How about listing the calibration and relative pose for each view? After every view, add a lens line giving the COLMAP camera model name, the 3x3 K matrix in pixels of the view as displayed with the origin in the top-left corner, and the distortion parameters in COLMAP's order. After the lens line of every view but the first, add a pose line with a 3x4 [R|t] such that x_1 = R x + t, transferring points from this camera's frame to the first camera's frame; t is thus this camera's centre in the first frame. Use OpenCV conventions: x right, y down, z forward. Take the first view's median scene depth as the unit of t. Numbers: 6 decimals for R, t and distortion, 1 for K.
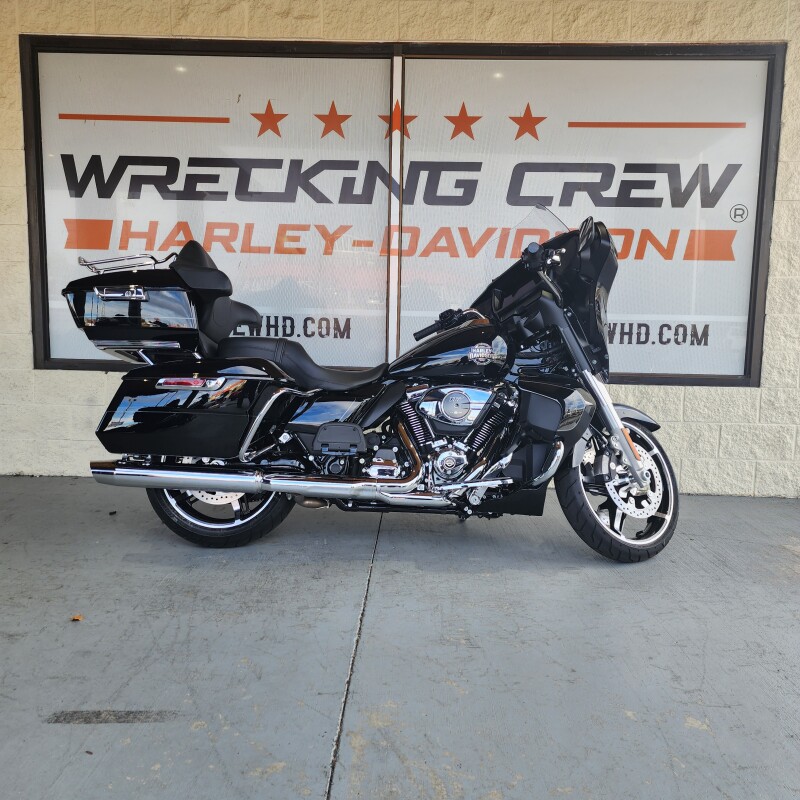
lens RADIAL K [[707.5, 0, 394.6], [0, 707.5, 400.2], [0, 0, 1]] dist [0.062217, -0.050845]
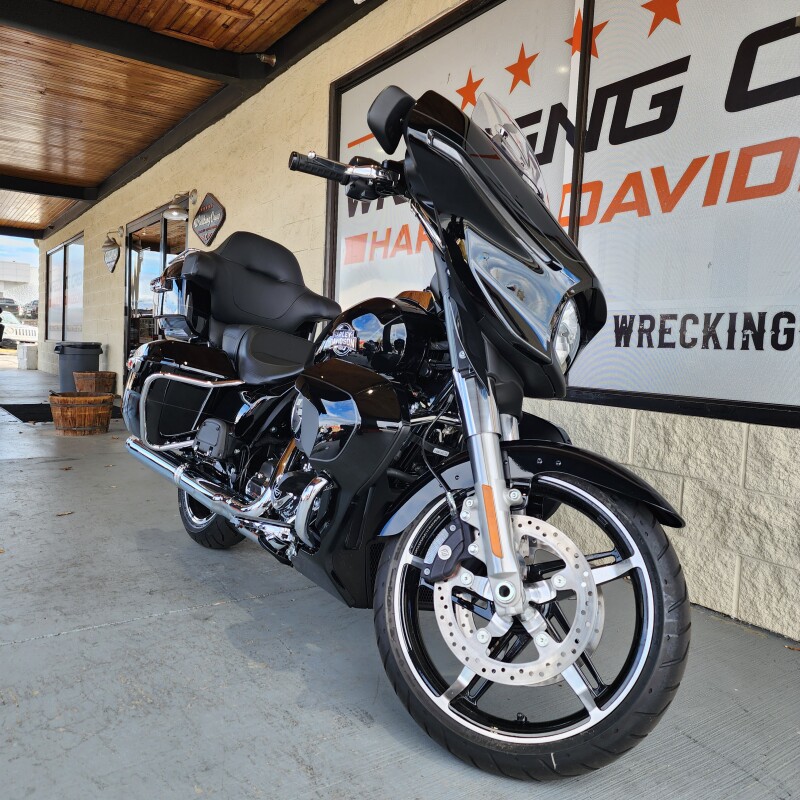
lens RADIAL K [[708.5, 0, 382.7], [0, 708.5, 385.6], [0, 0, 1]] dist [0.044279, -0.015780]
pose [[0.568282, 0.046824, -0.821500, 0.647344], [-0.115077, 0.993090, -0.023002, -0.010602], [0.814747, 0.107608, 0.569744, 0.609729]]
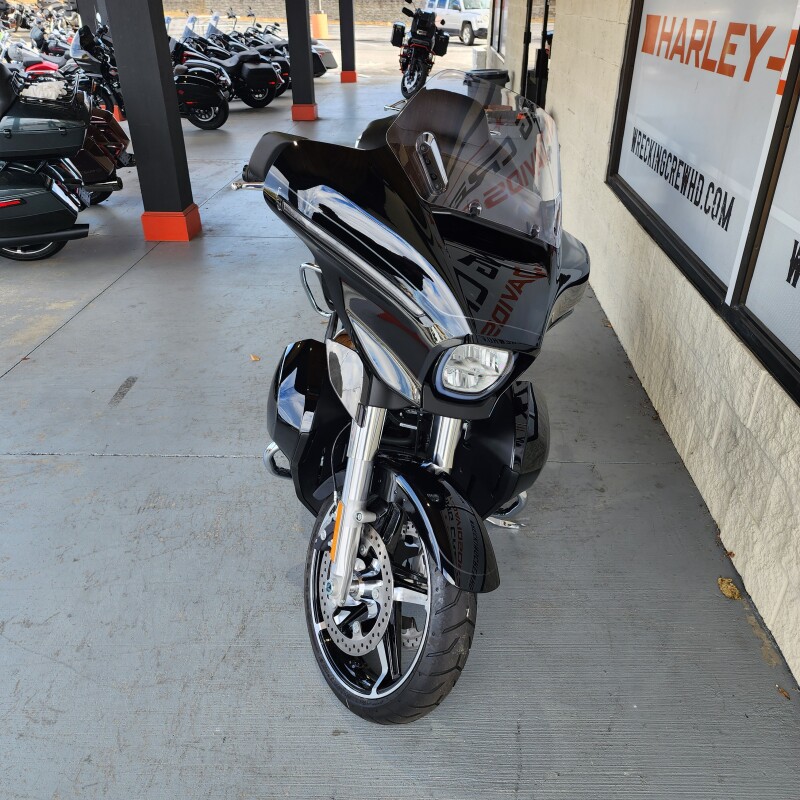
lens RADIAL K [[707.5, 0, 394.6], [0, 707.5, 400.2], [0, 0, 1]] dist [0.062217, -0.050845]
pose [[-0.025180, 0.471070, -0.881736, 0.758355], [-0.092849, 0.877101, 0.471245, -0.303862], [0.995362, 0.093735, 0.021653, 0.964444]]
